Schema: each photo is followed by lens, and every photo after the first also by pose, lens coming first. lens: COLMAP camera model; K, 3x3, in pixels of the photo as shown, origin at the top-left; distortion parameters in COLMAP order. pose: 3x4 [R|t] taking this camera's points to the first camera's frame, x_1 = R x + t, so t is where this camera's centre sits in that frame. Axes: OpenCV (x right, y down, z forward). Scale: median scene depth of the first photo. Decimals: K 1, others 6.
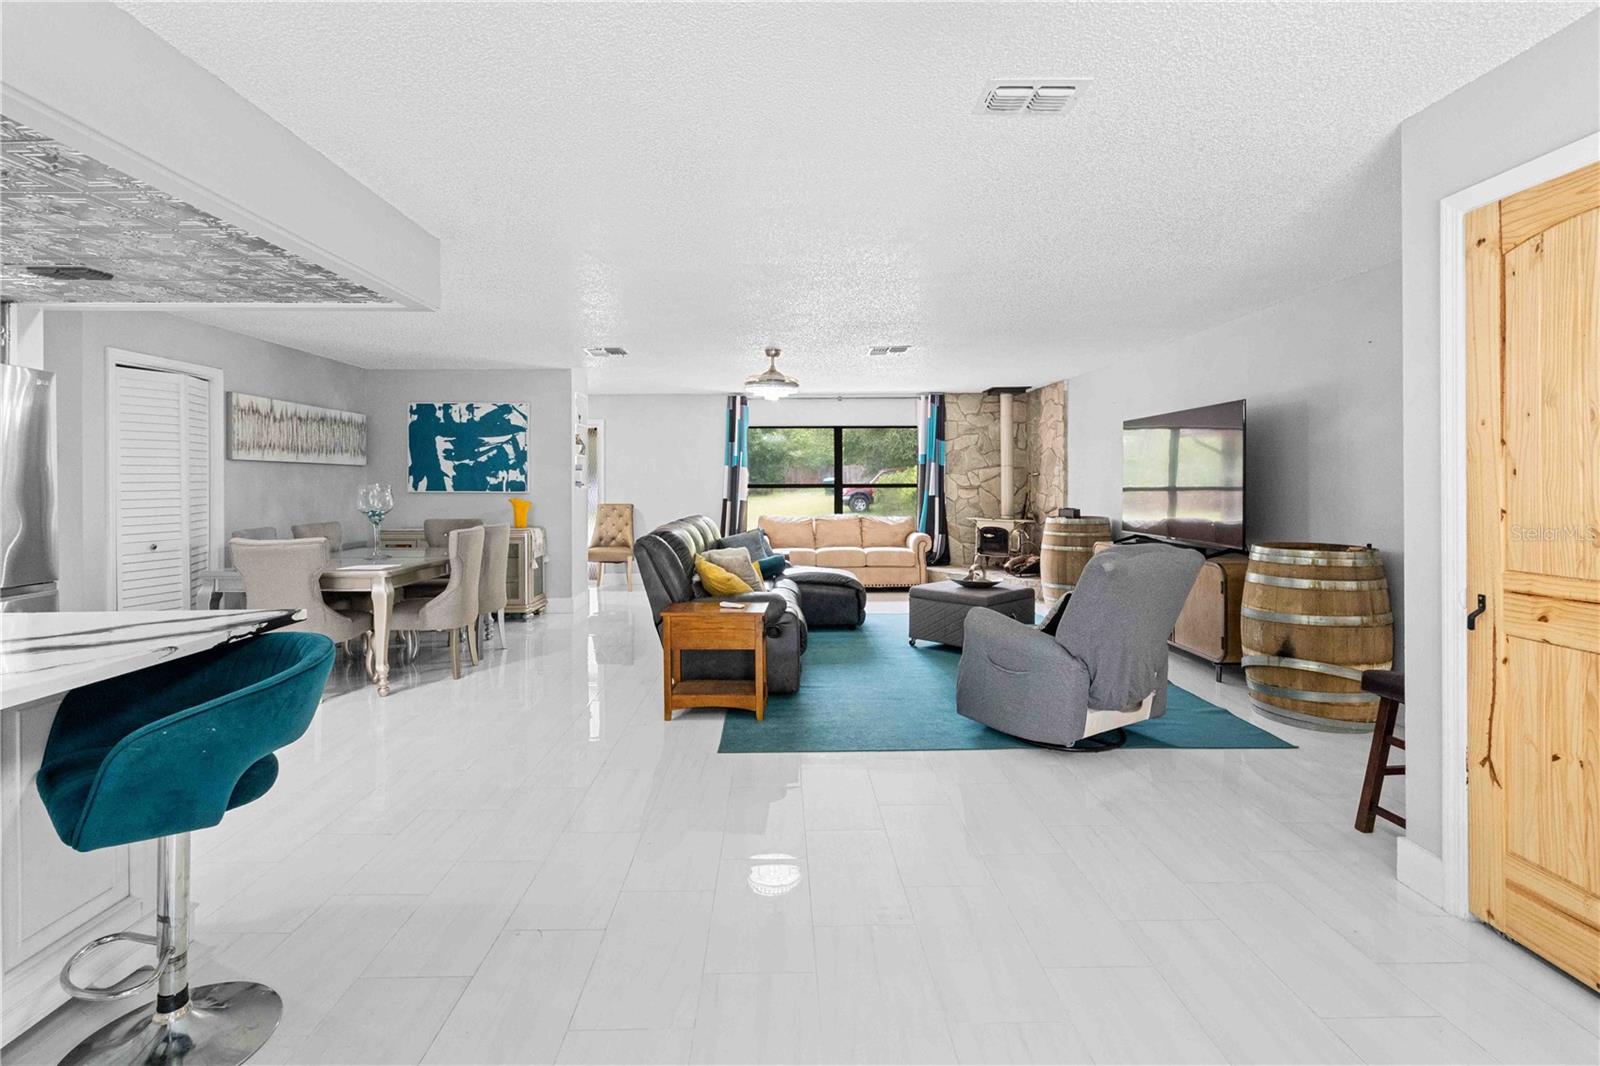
lens RADIAL K [[737.8, 0, 784.1], [0, 737.8, 479.8], [0, 0, 1]] dist [-0.003182, -0.000414]
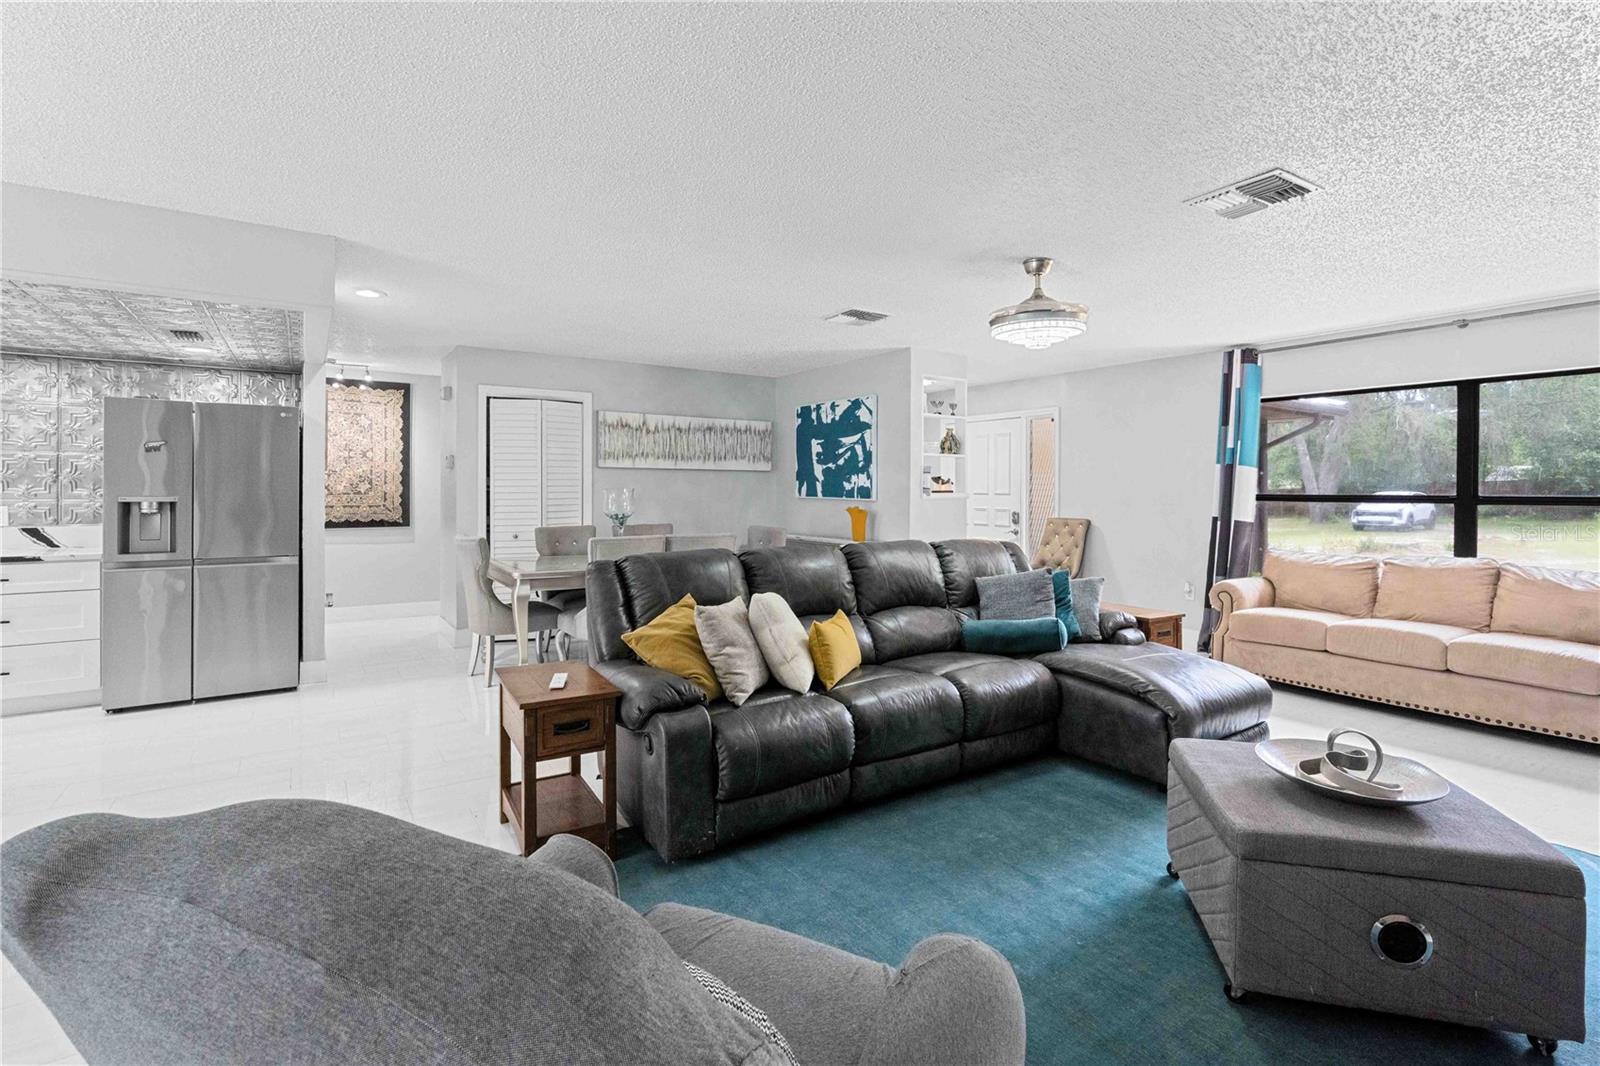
lens RADIAL K [[740.0, 0, 798.8], [0, 740.0, 491.3], [0, 0, 1]] dist [-0.002345, 0.000212]
pose [[0.546077, 0.010269, -0.837672, 0.334400], [-0.003832, 0.999945, 0.009761, -0.000926], [0.837727, -0.002121, 0.546086, 0.476415]]
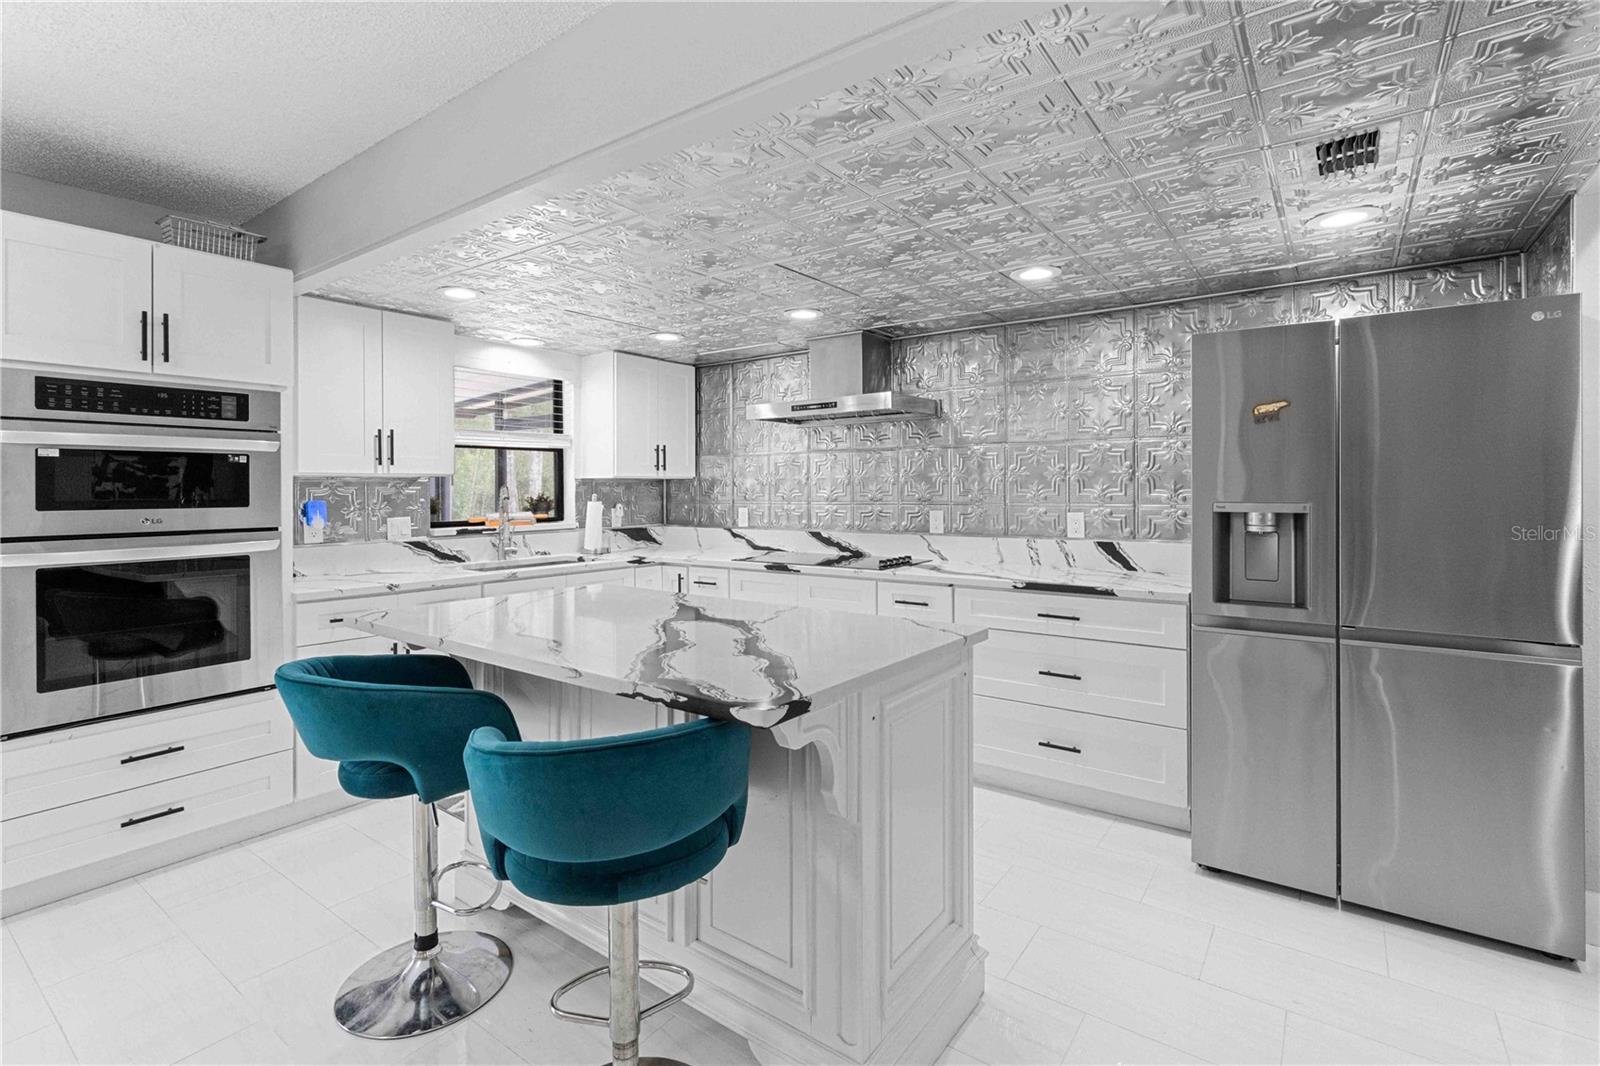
lens RADIAL K [[751.8, 0, 781.6], [0, 751.8, 489.3], [0, 0, 1]] dist [0.002244, 0.000353]
pose [[-0.609744, 0.009953, -0.792536, -0.055795], [0.011090, 0.999930, 0.004026, 0.001158], [0.792521, -0.006335, -0.609812, 0.397843]]
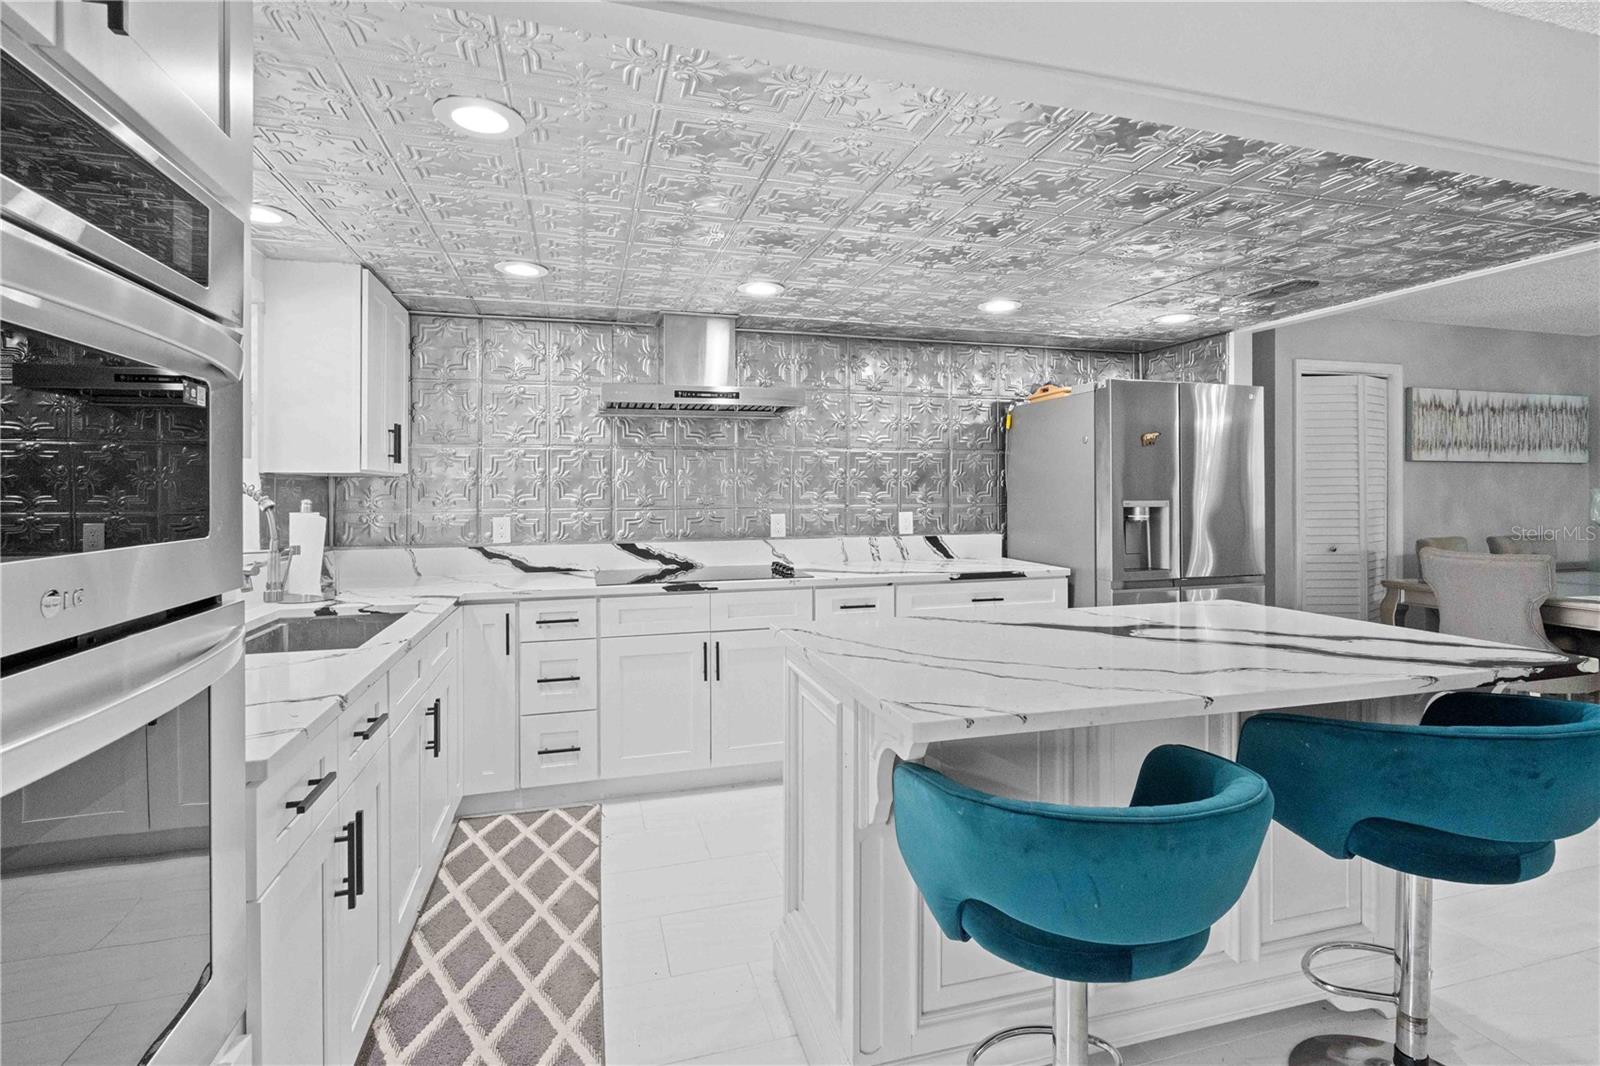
lens RADIAL K [[740.0, 0, 798.8], [0, 740.0, 491.3], [0, 0, 1]] dist [-0.002345, 0.000212]
pose [[0.261007, 0.005663, -0.965320, -0.045044], [0.004860, 0.999962, 0.007181, 0.000306], [0.965325, -0.006566, 0.260970, 0.014865]]
